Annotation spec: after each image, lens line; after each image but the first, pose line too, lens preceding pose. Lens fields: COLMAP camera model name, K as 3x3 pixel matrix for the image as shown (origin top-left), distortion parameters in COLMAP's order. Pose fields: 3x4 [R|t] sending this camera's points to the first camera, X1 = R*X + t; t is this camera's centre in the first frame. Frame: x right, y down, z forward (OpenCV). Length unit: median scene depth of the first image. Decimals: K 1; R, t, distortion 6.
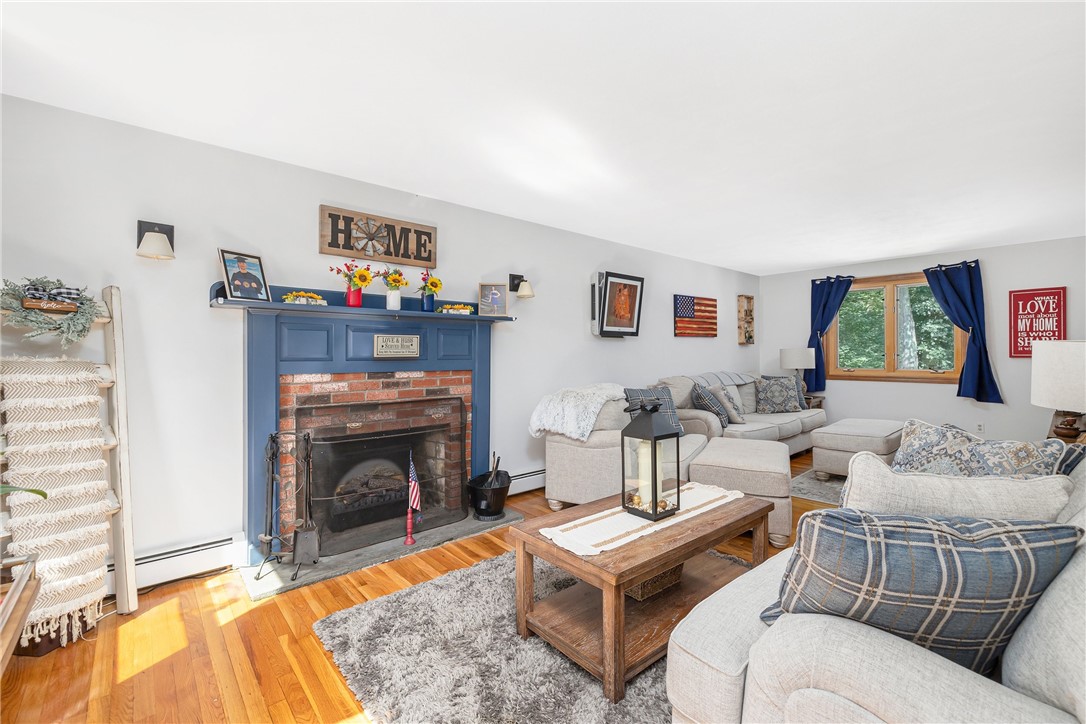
lens RADIAL K [[466.8, 0, 539.4], [0, 466.8, 353.9], [0, 0, 1]] dist [-0.000391, 0.000156]
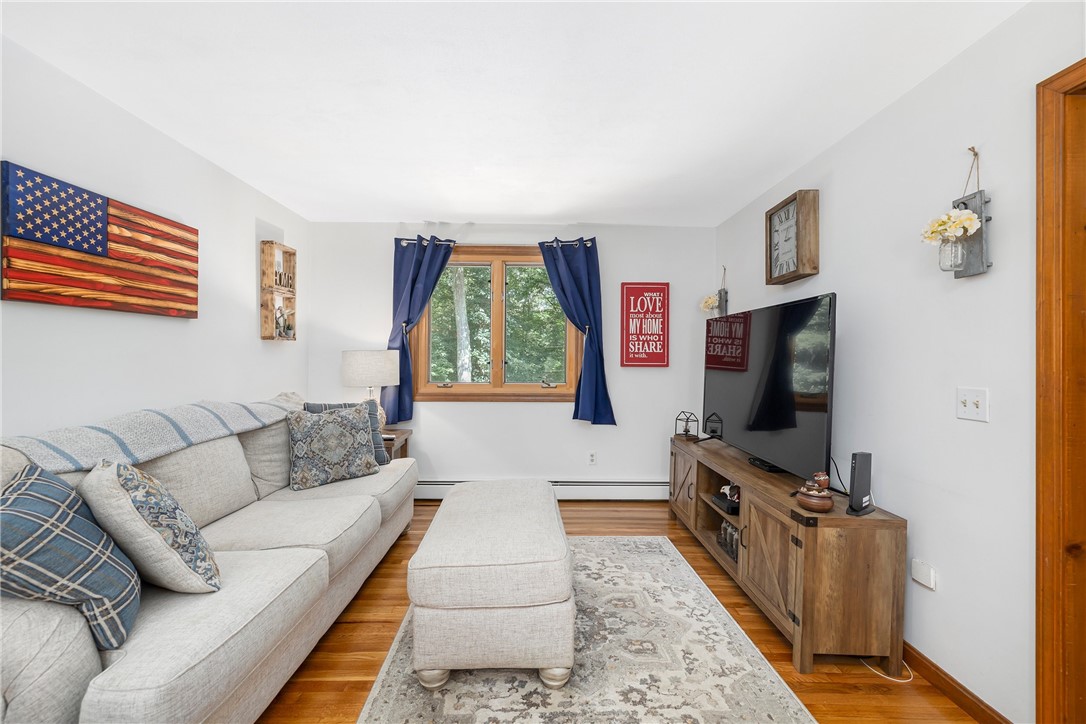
lens RADIAL K [[466.8, 0, 539.4], [0, 466.8, 353.9], [0, 0, 1]] dist [-0.000391, 0.000156]
pose [[0.653149, 0.016451, 0.757051, 0.511869], [-0.008960, 0.999862, -0.013996, -0.001981], [-0.757177, 0.002358, 0.653206, 0.950387]]
